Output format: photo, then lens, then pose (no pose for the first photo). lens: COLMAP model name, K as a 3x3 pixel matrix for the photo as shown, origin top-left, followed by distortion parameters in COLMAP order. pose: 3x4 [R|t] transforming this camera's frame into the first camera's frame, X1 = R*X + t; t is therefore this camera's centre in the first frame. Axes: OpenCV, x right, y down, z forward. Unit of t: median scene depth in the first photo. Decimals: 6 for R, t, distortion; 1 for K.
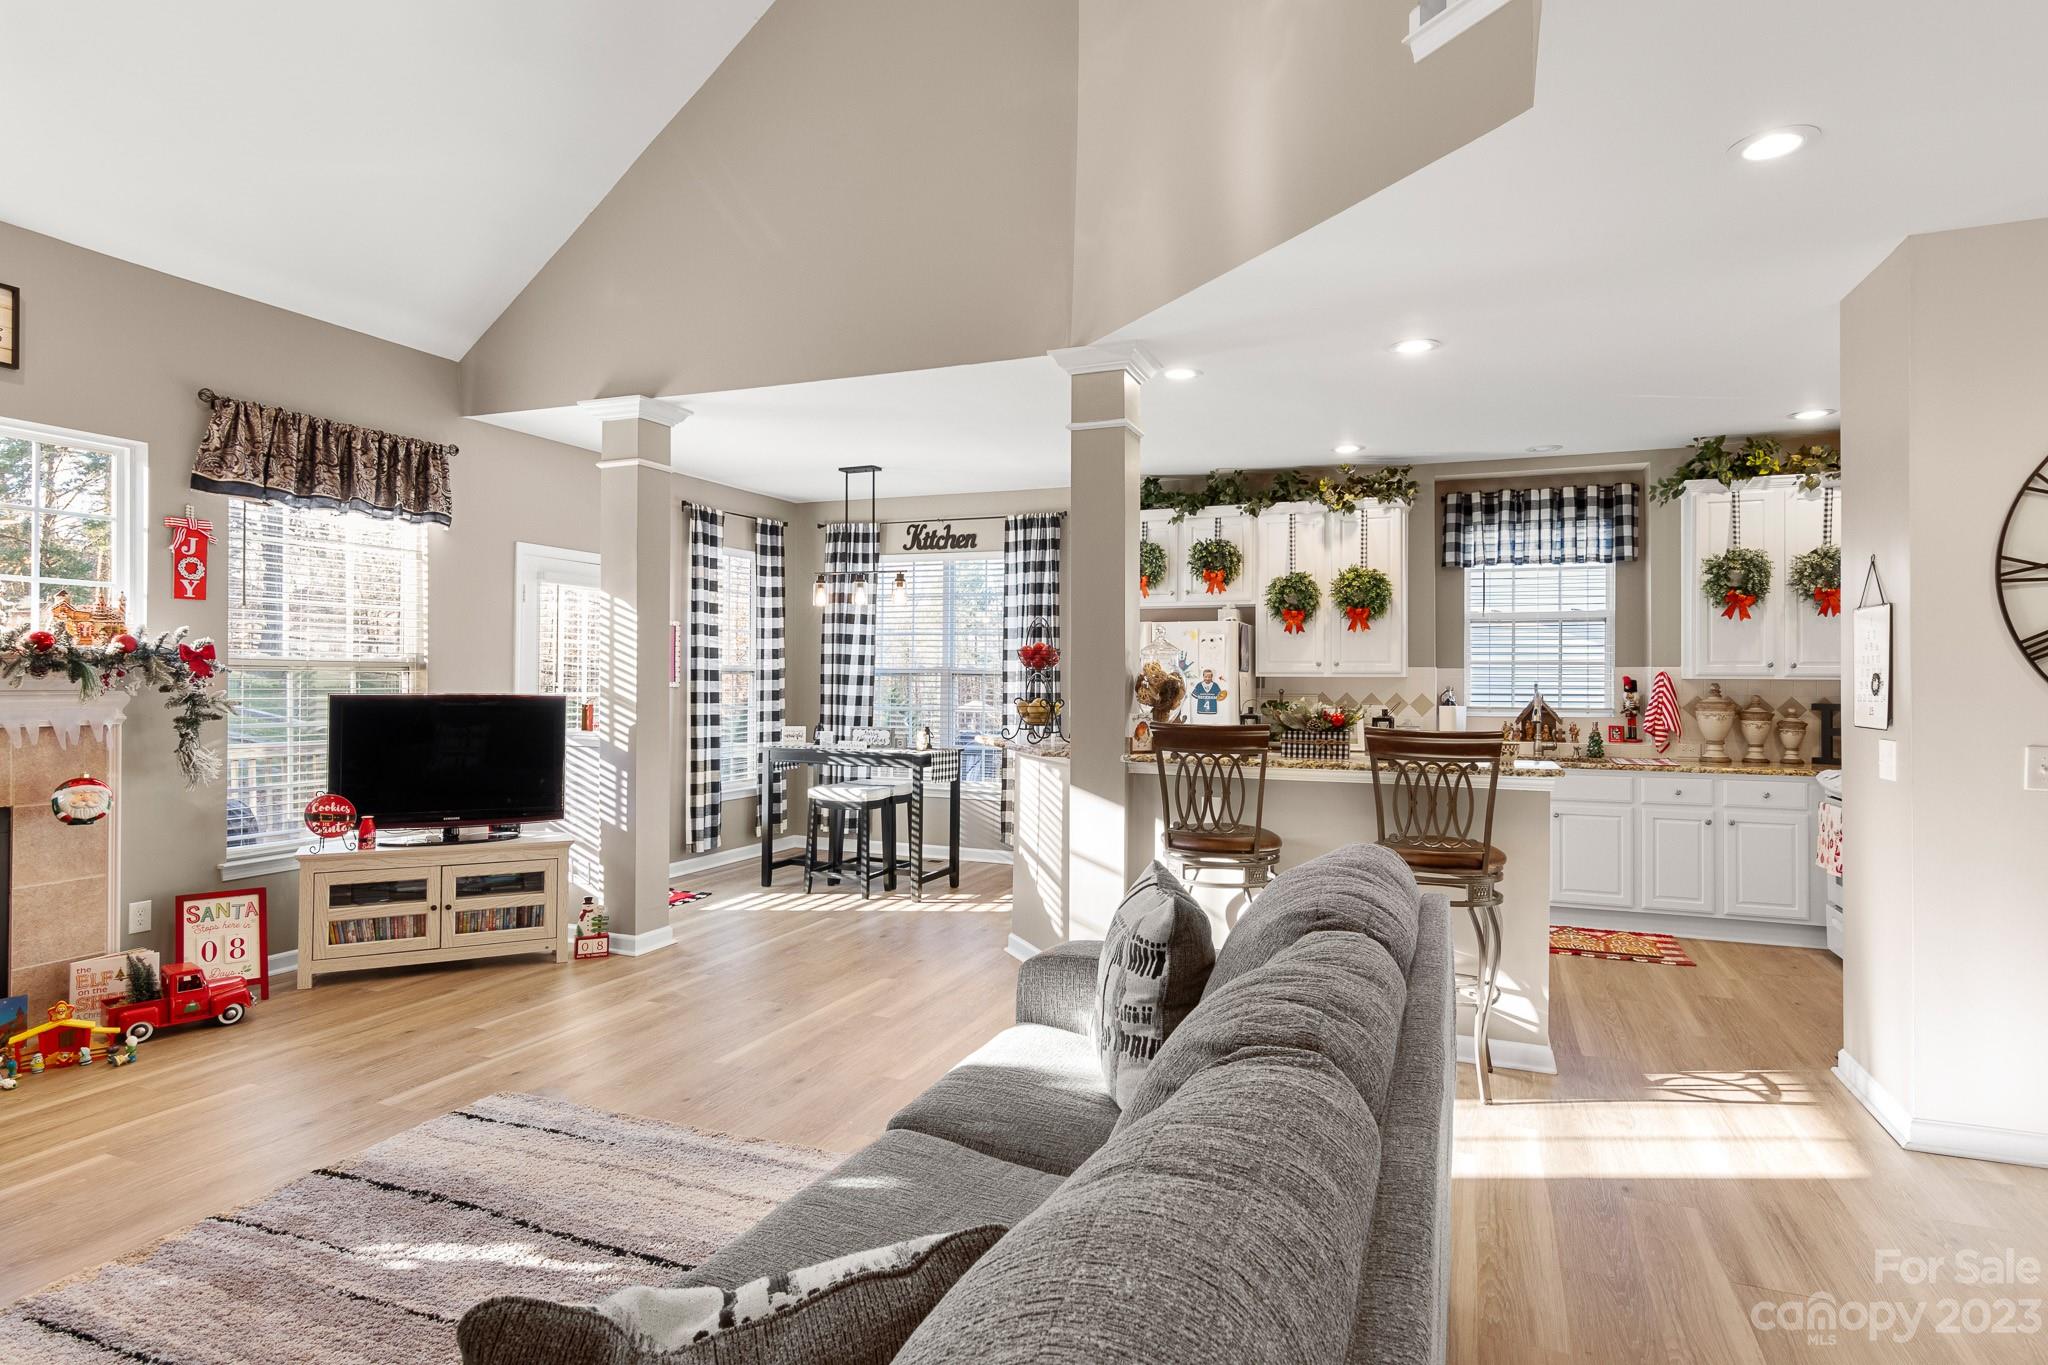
lens RADIAL K [[1053.0, 0, 1030.8], [0, 1053.0, 679.4], [0, 0, 1]] dist [-0.003952, 0.002269]
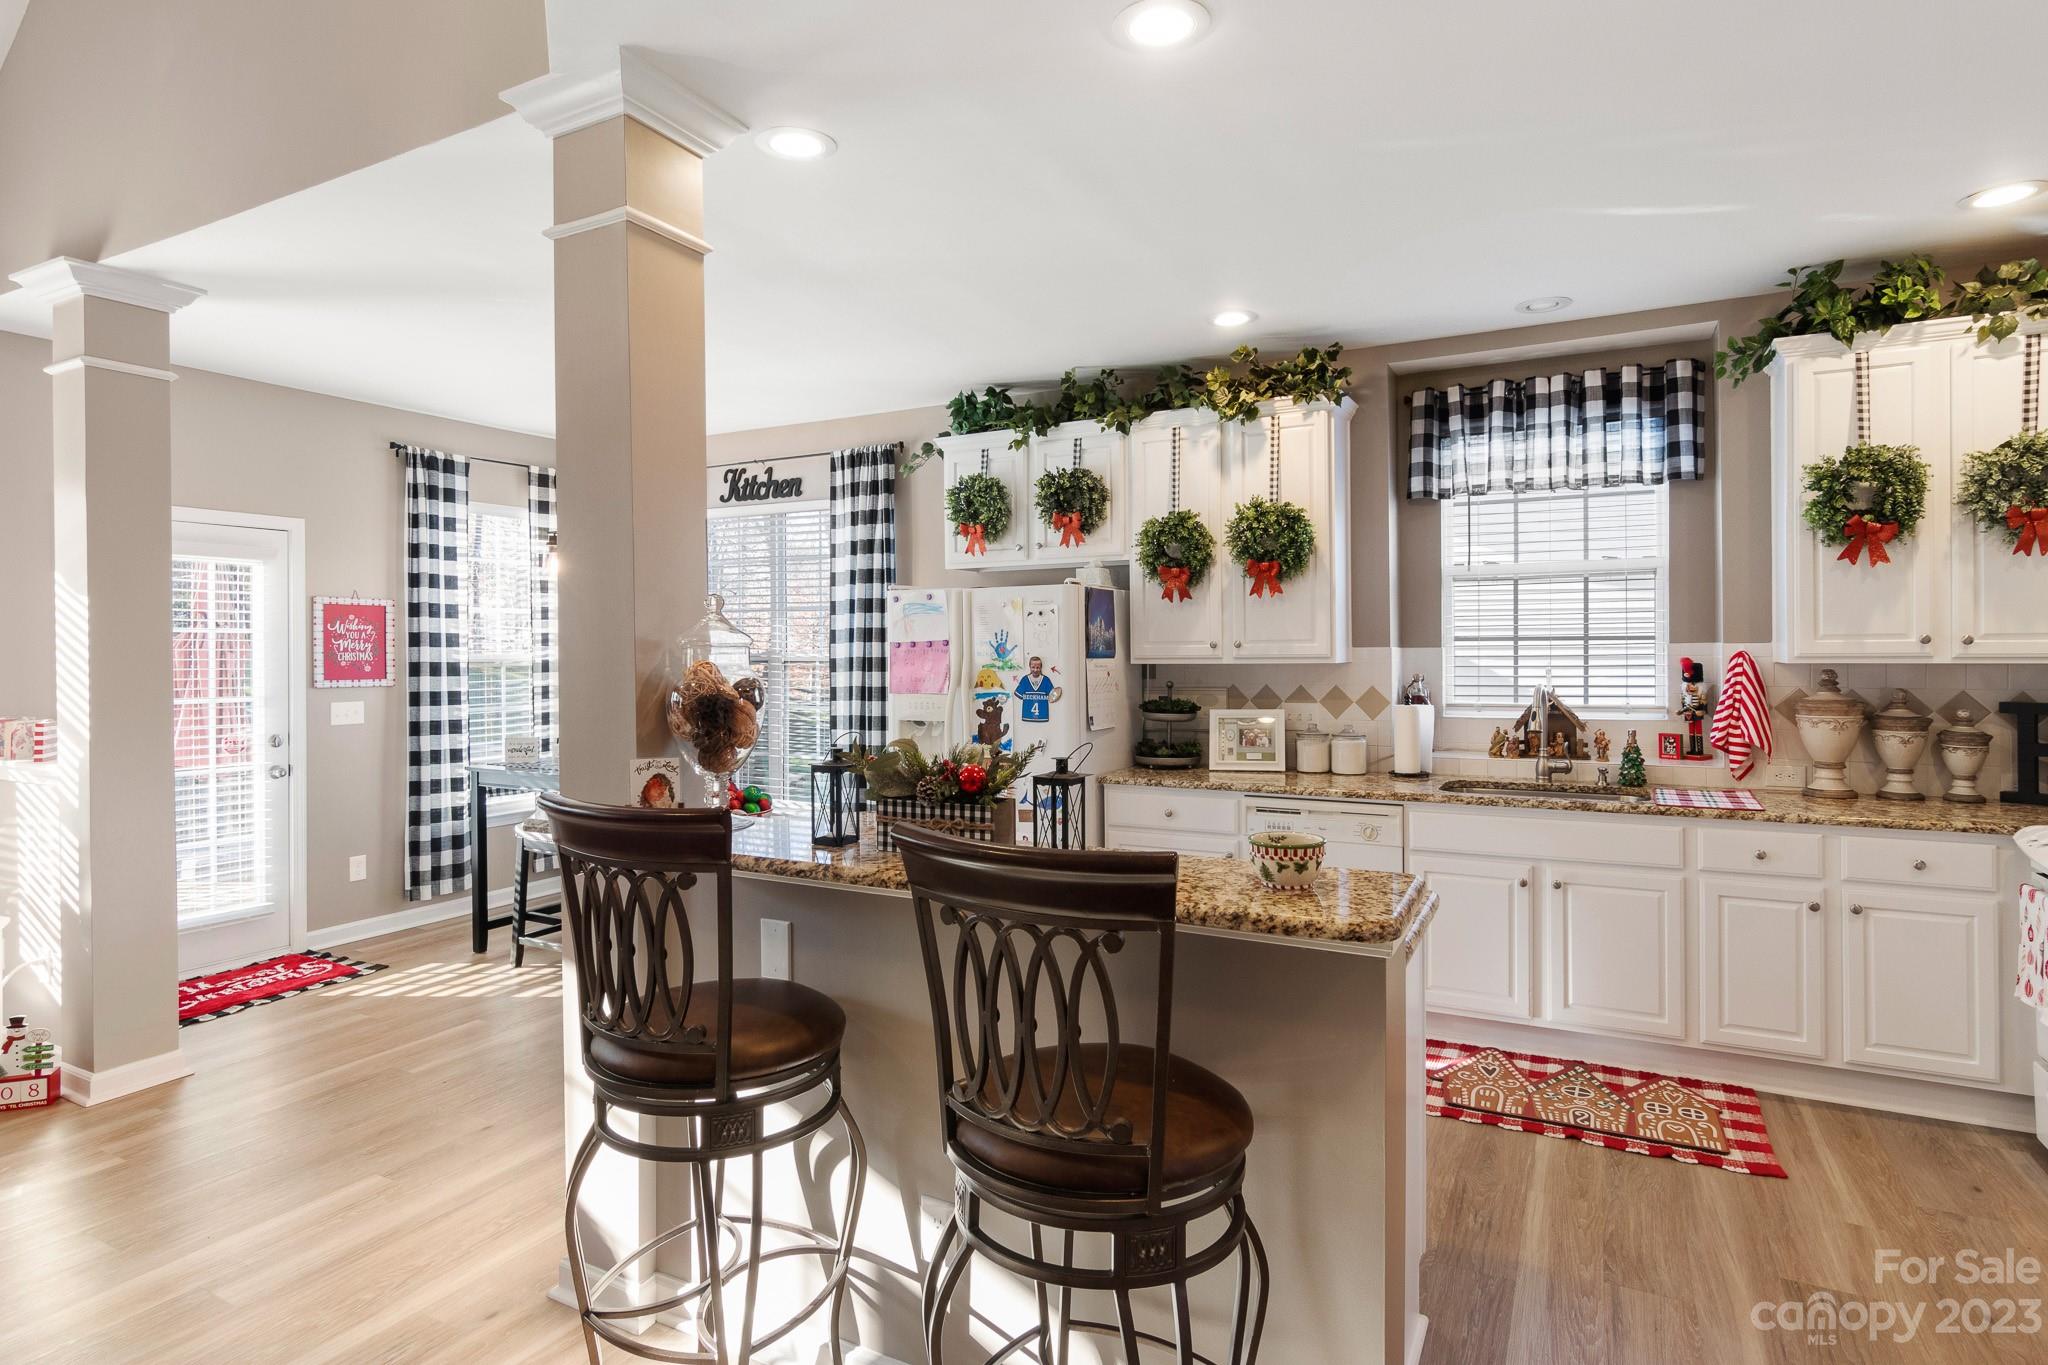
lens RADIAL K [[1053.0, 0, 1022.1], [0, 1053.0, 664.7], [0, 0, 1]] dist [-0.003952, 0.002269]
pose [[0.995479, -0.012921, -0.094103, 0.216061], [0.014151, 0.999823, 0.012422, -0.012396], [0.093925, -0.013697, 0.995485, 0.310551]]
